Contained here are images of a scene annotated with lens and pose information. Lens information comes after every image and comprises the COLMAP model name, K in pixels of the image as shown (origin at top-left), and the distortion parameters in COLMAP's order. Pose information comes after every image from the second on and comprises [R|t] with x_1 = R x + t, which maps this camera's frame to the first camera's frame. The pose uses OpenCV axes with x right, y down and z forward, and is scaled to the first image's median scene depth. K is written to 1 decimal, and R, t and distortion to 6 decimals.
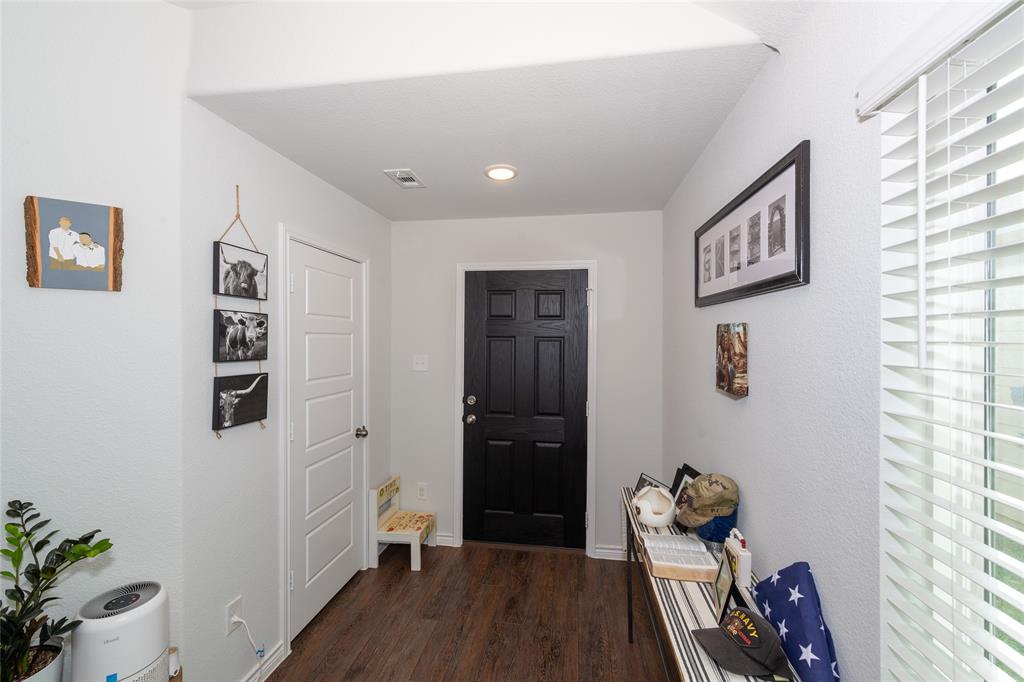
lens RADIAL K [[410.4, 0, 512.9], [0, 410.4, 340.2], [0, 0, 1]] dist [0.003023, 0.000073]
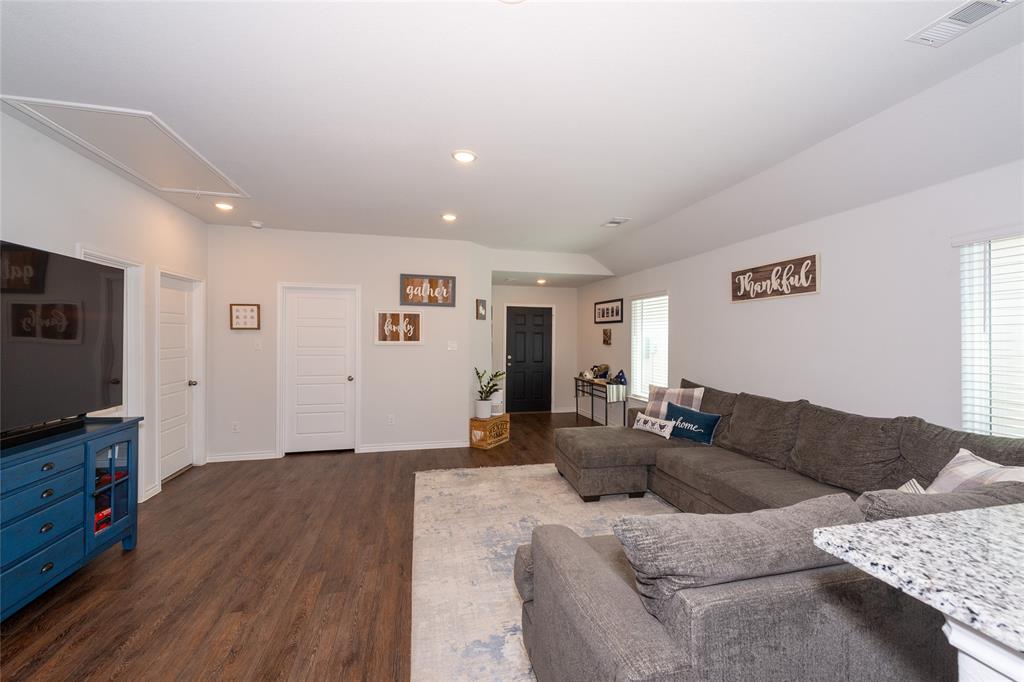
lens RADIAL K [[410.4, 0, 512.9], [0, 410.4, 337.6], [0, 0, 1]] dist [0.003023, 0.000073]
pose [[0.924010, 0.001175, 0.382366, -2.036299], [-0.000046, 0.999996, -0.002964, 0.064780], [-0.382368, 0.002721, 0.924006, -2.622884]]
